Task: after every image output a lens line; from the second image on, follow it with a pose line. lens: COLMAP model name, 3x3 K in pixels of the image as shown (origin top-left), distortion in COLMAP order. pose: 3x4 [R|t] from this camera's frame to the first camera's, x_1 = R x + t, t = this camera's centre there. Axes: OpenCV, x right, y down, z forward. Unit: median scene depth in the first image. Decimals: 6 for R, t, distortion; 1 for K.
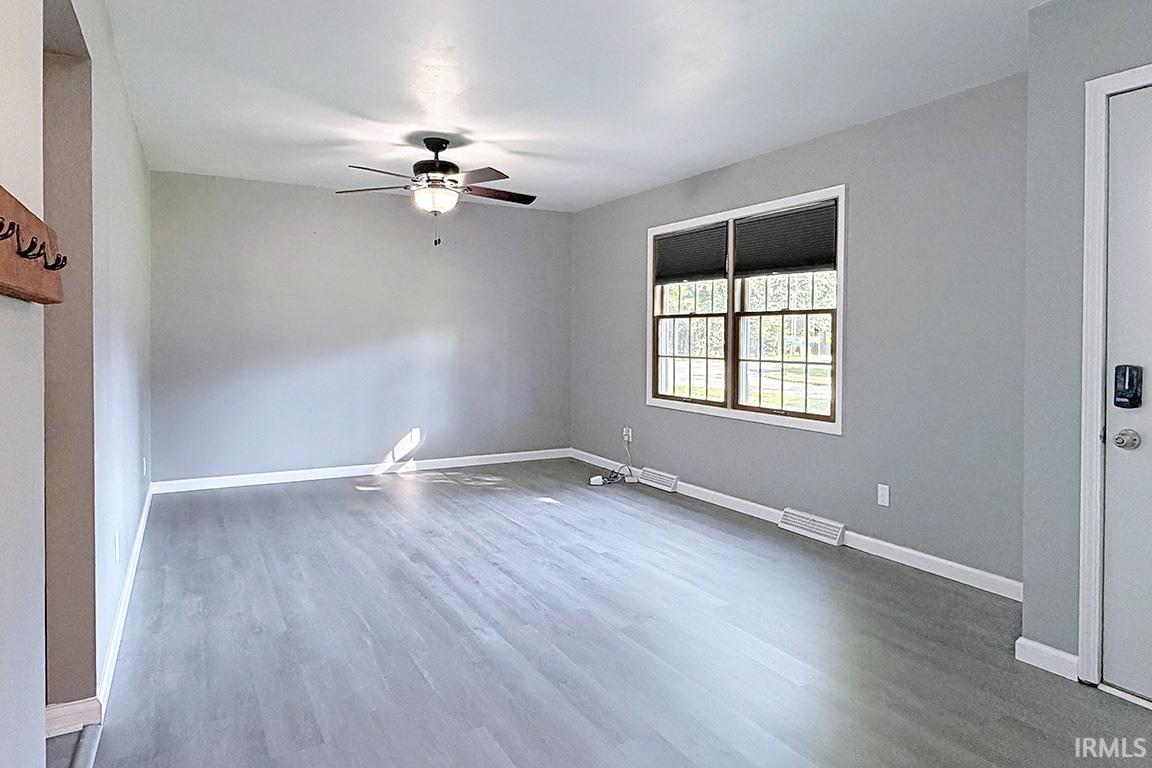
lens RADIAL K [[699.0, 0, 573.8], [0, 699.0, 341.0], [0, 0, 1]] dist [0.002679, 0.000855]
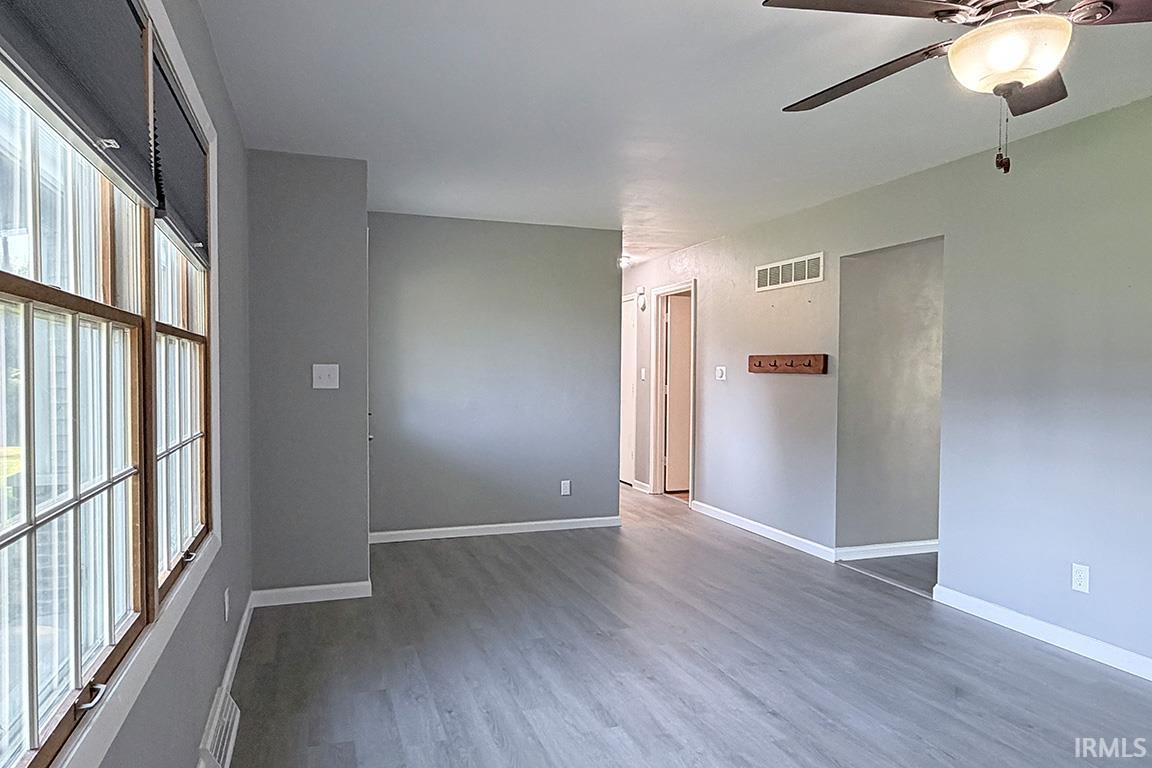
lens RADIAL K [[721.7, 0, 576.0], [0, 721.7, 384.0], [0, 0, 1]] dist [-0.003739, -0.001231]
pose [[-0.987897, -0.010764, 0.154739, -0.025435], [-0.006962, 0.999661, 0.025089, -0.030587], [-0.154956, 0.023708, -0.987637, 1.838163]]
